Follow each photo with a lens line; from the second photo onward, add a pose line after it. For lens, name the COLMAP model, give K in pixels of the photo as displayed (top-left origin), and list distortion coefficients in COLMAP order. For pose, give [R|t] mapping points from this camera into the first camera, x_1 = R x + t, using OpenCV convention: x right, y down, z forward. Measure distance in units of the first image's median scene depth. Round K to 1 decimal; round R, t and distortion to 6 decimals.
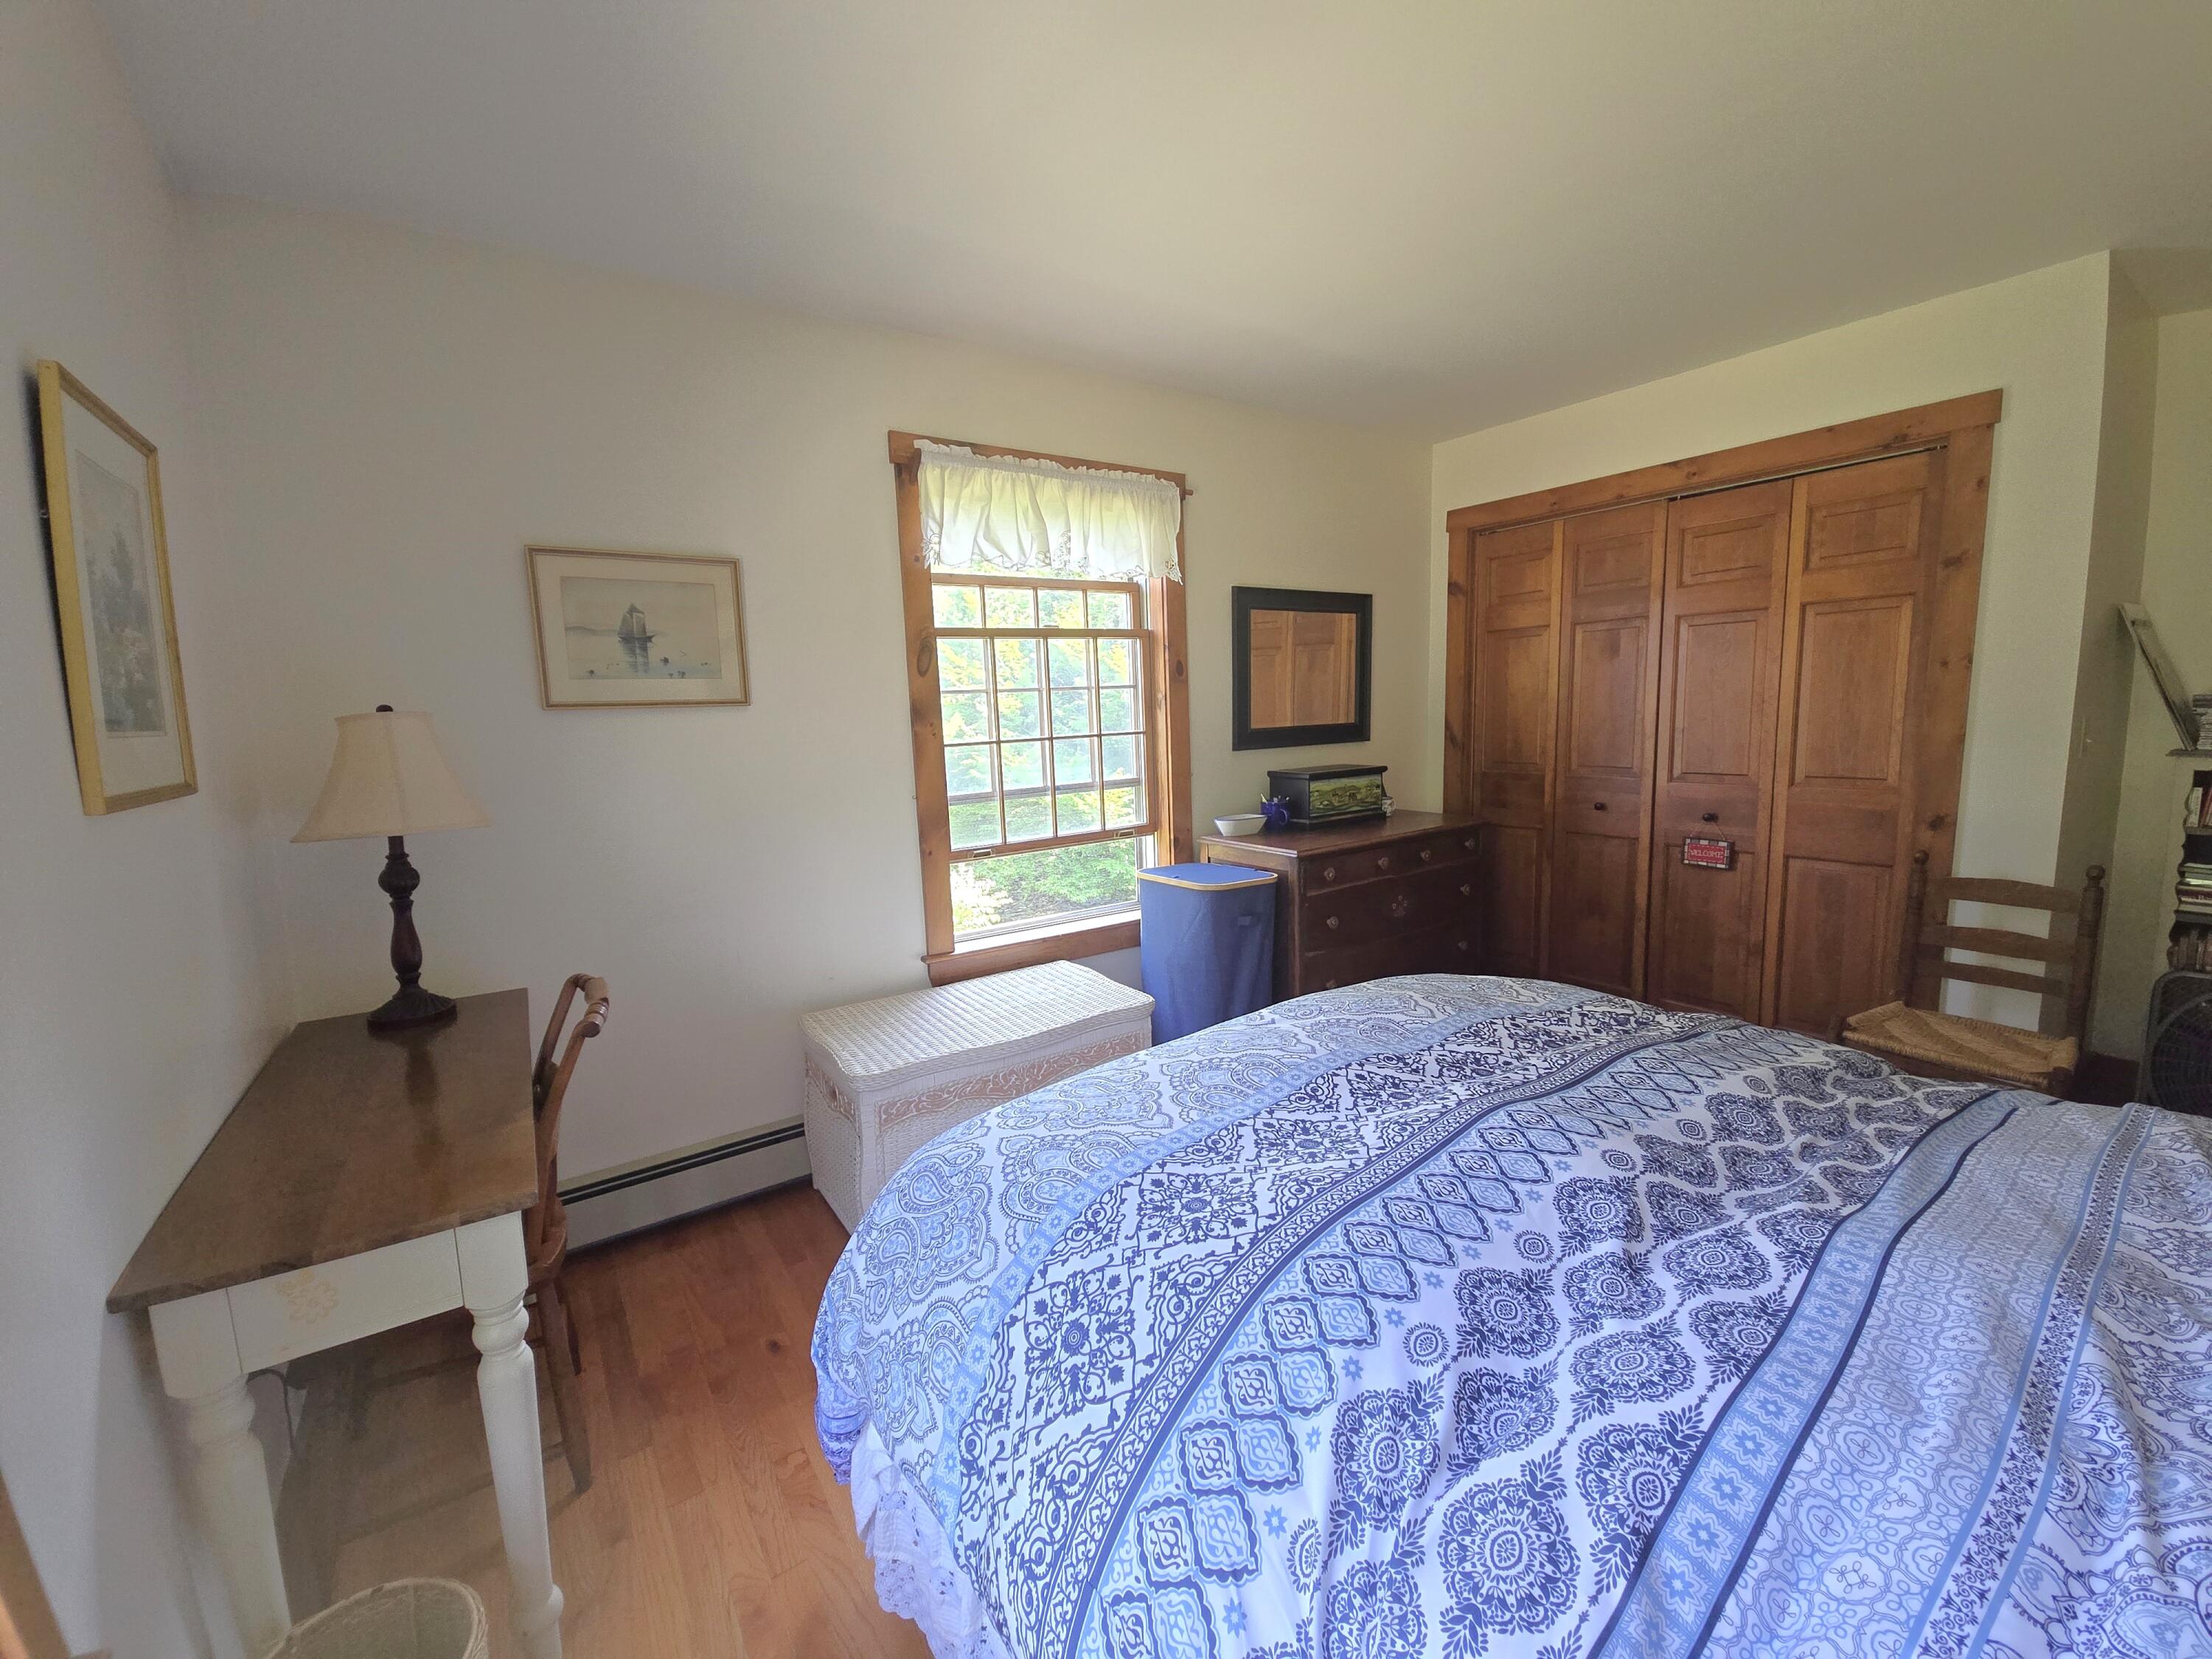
lens RADIAL K [[907.6, 0, 1107.9], [0, 907.6, 825.4], [0, 0, 1]] dist [0.008049, -0.000574]
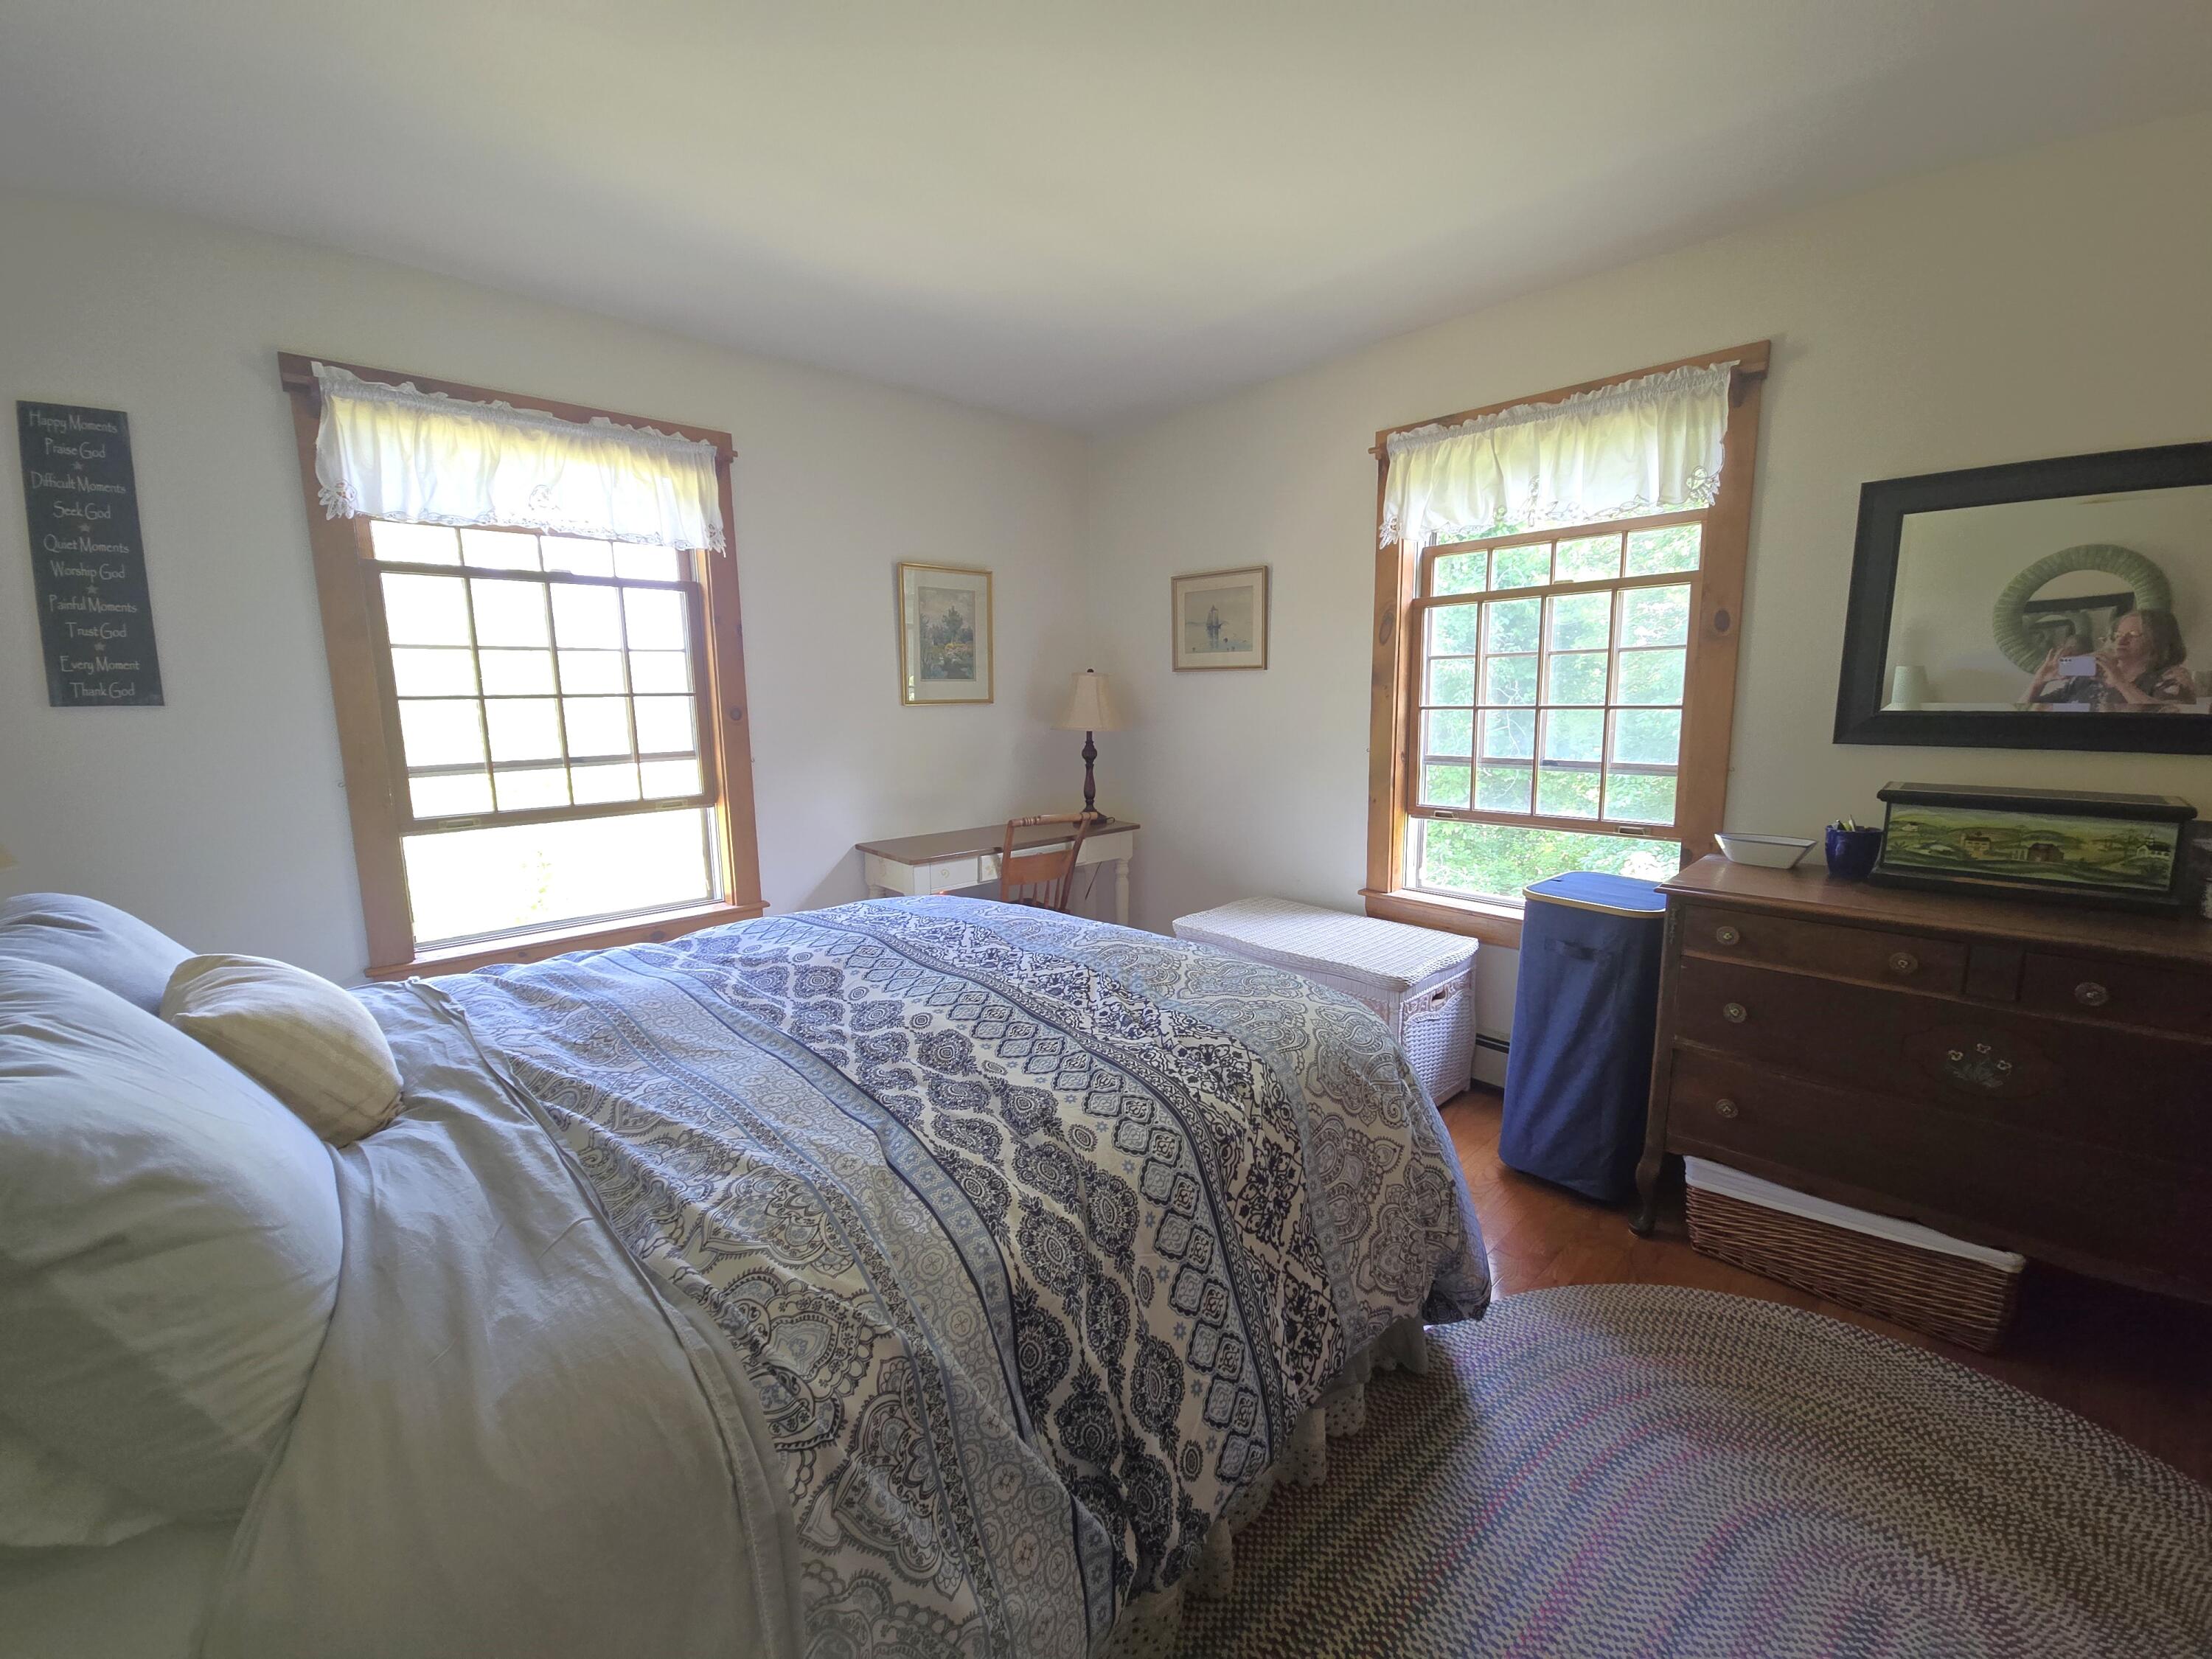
lens RADIAL K [[907.6, 0, 1120.9], [0, 907.6, 829.6], [0, 0, 1]] dist [0.008049, -0.000574]
pose [[0.163485, 0.184478, -0.969144, 0.897935], [-0.122918, 0.978515, 0.165527, -0.086469], [0.978859, 0.092064, 0.182648, 0.498131]]
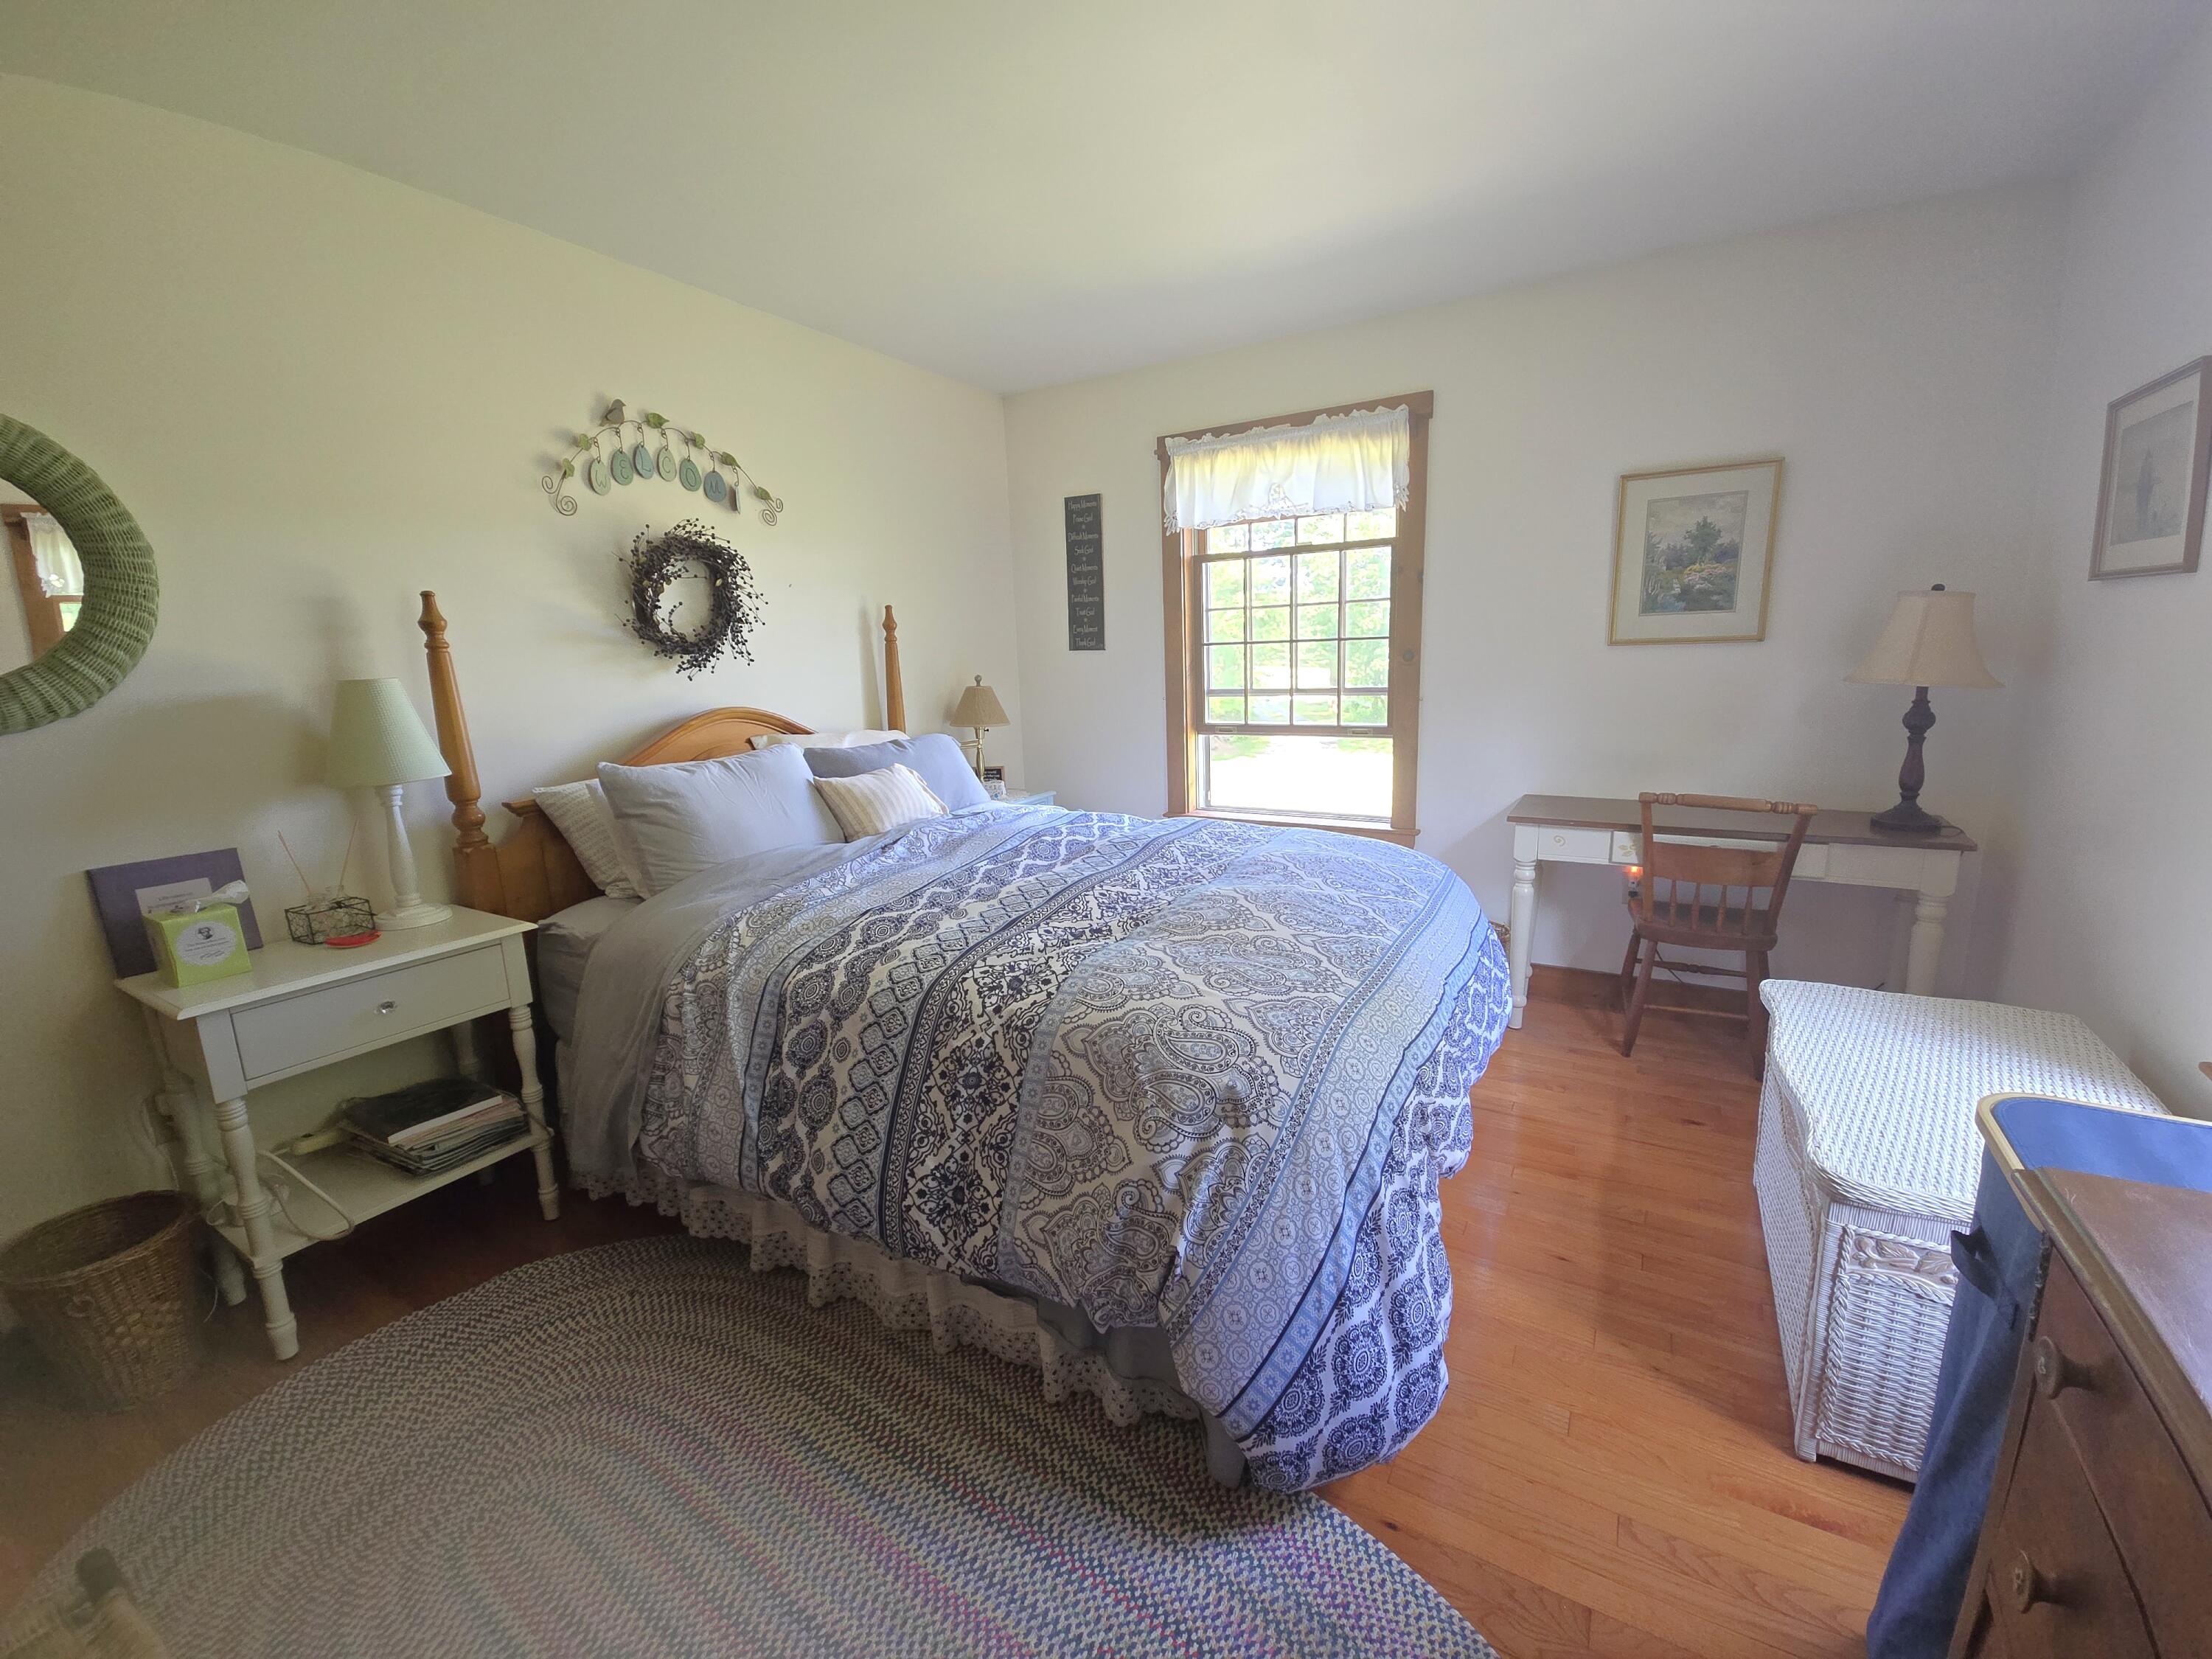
lens RADIAL K [[907.6, 0, 1111.6], [0, 907.6, 827.2], [0, 0, 1]] dist [0.008049, -0.000574]
pose [[-0.908564, 0.144451, -0.391977, 0.584368], [0.010835, 0.946146, 0.323560, -0.165233], [0.417606, 0.289728, -0.861199, 1.195142]]
